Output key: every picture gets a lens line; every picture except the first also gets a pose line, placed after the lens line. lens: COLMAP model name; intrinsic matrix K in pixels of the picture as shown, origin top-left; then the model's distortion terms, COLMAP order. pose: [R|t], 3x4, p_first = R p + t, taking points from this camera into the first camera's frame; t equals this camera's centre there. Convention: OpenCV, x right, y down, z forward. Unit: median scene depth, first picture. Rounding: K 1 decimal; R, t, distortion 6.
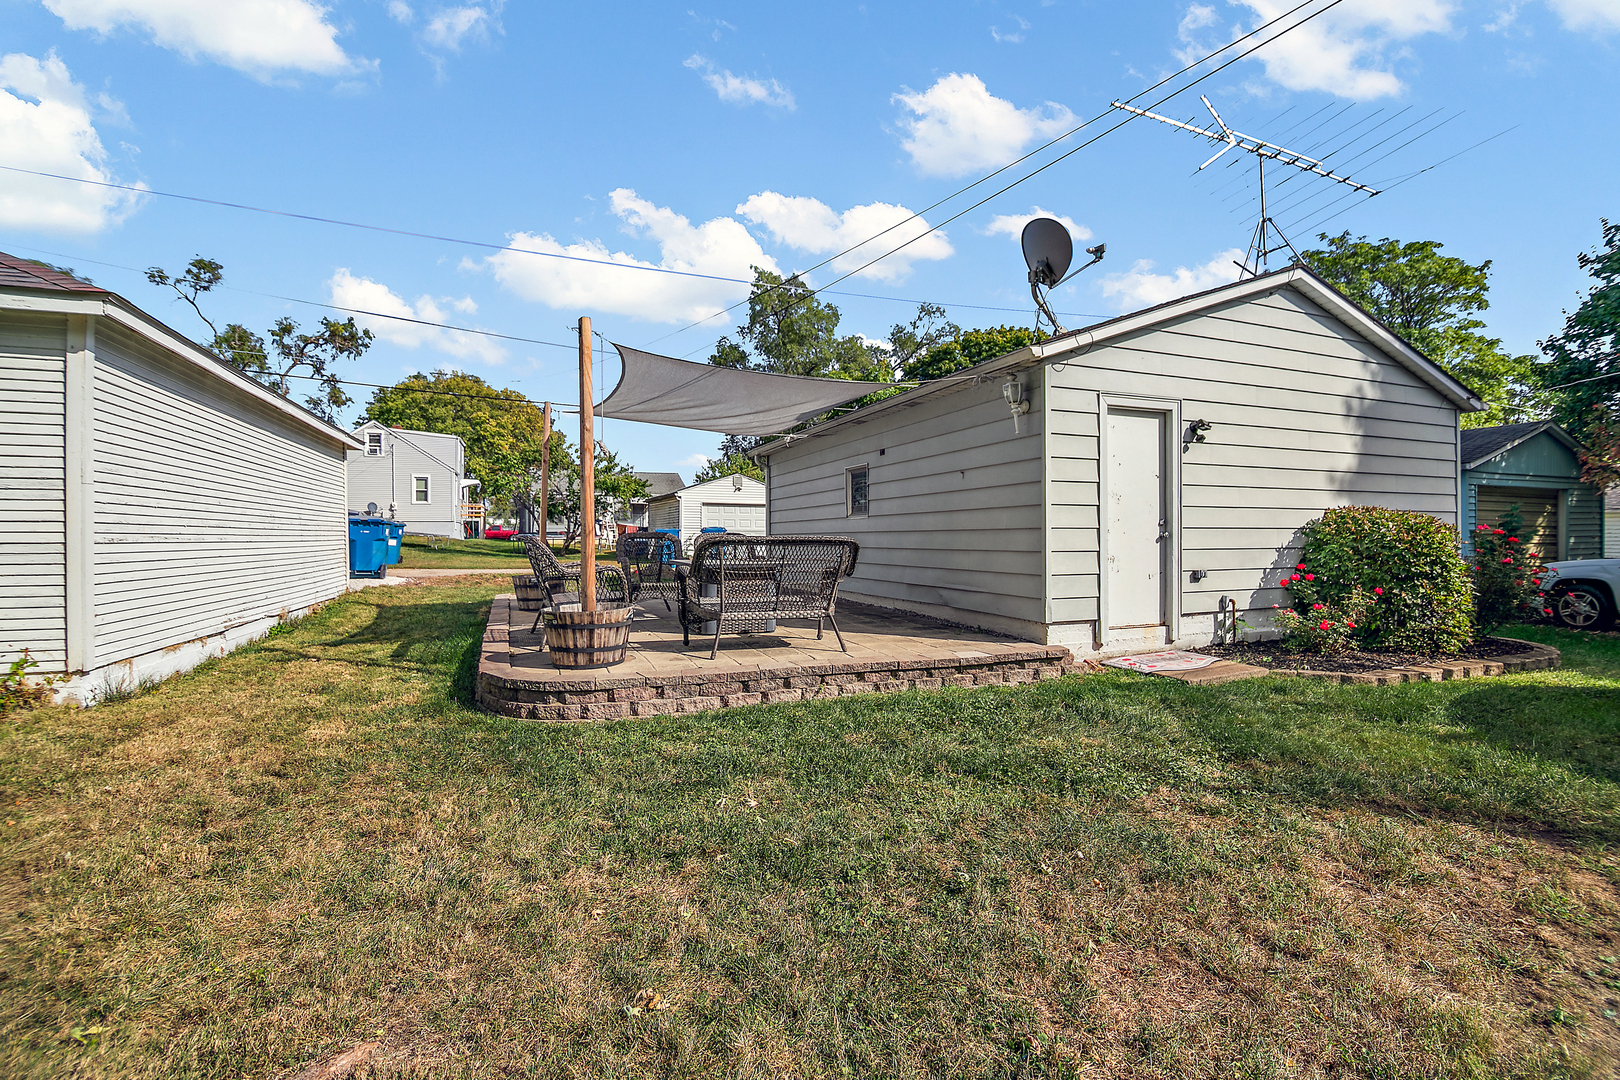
lens RADIAL K [[716.6, 0, 810.0], [0, 716.6, 540.0], [0, 0, 1]] dist [-0.022968, -0.000259]
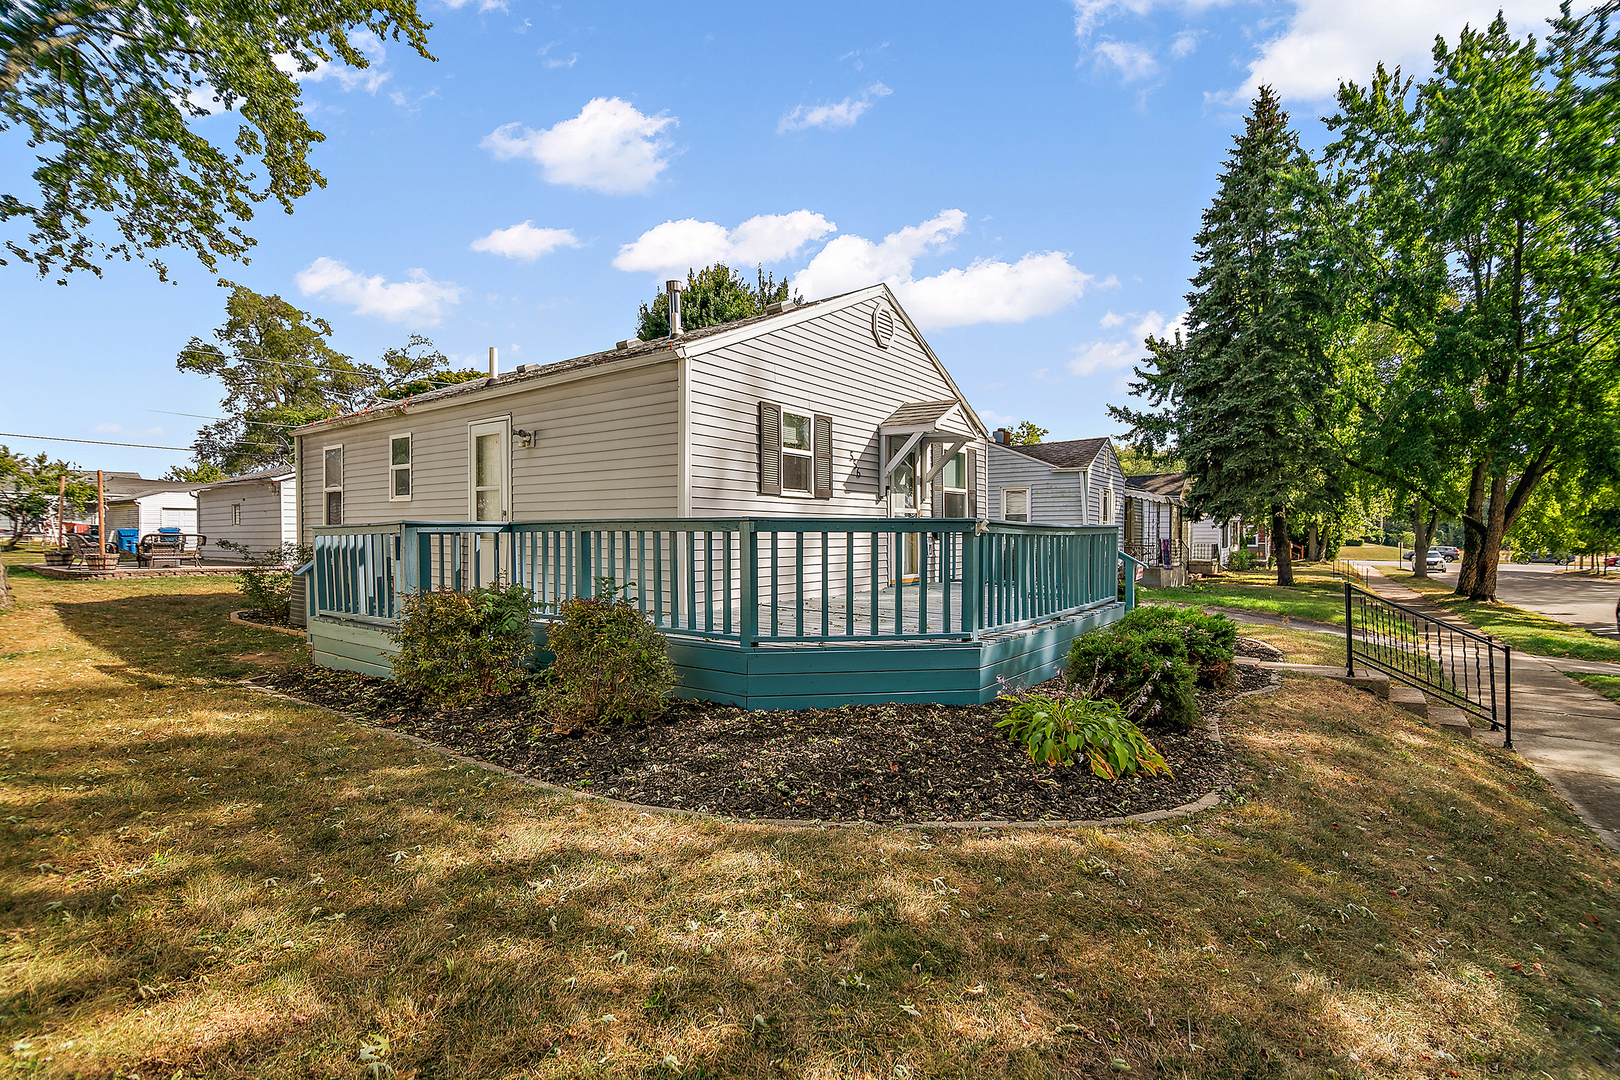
lens RADIAL K [[716.6, 0, 810.0], [0, 716.6, 540.0], [0, 0, 1]] dist [-0.022968, -0.000259]
pose [[0.836614, -0.007332, 0.547743, 0.085900], [0.004594, 0.999969, 0.006368, 0.002065], [-0.547773, -0.002811, 0.836622, -0.452783]]
